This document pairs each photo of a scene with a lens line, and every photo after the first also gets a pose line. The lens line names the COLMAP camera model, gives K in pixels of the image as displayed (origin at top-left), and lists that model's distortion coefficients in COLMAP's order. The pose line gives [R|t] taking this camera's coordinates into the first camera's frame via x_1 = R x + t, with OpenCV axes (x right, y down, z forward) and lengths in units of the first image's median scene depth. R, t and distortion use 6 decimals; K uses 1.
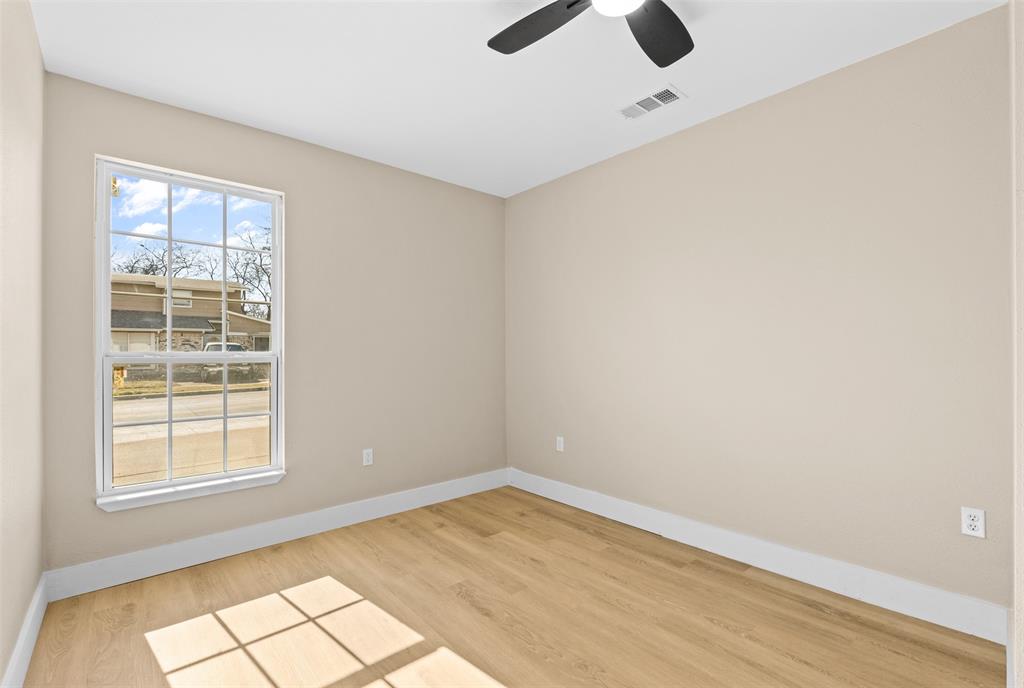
lens RADIAL K [[449.1, 0, 513.7], [0, 449.1, 348.8], [0, 0, 1]] dist [-0.000111, 0.000049]
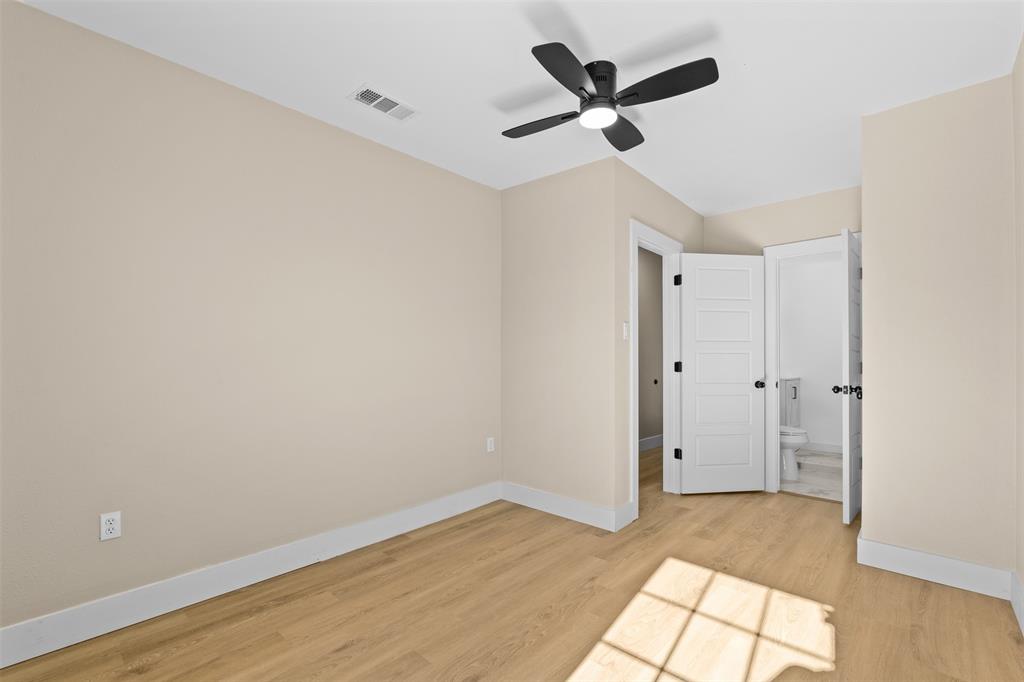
lens RADIAL K [[451.3, 0, 510.4], [0, 451.3, 349.2], [0, 0, 1]] dist [-0.002799, 0.000311]
pose [[-0.091824, 0.026781, 0.995415, -0.702190], [0.000051, 0.999638, -0.026890, 0.018114], [-0.995775, -0.002418, -0.091792, 0.805890]]
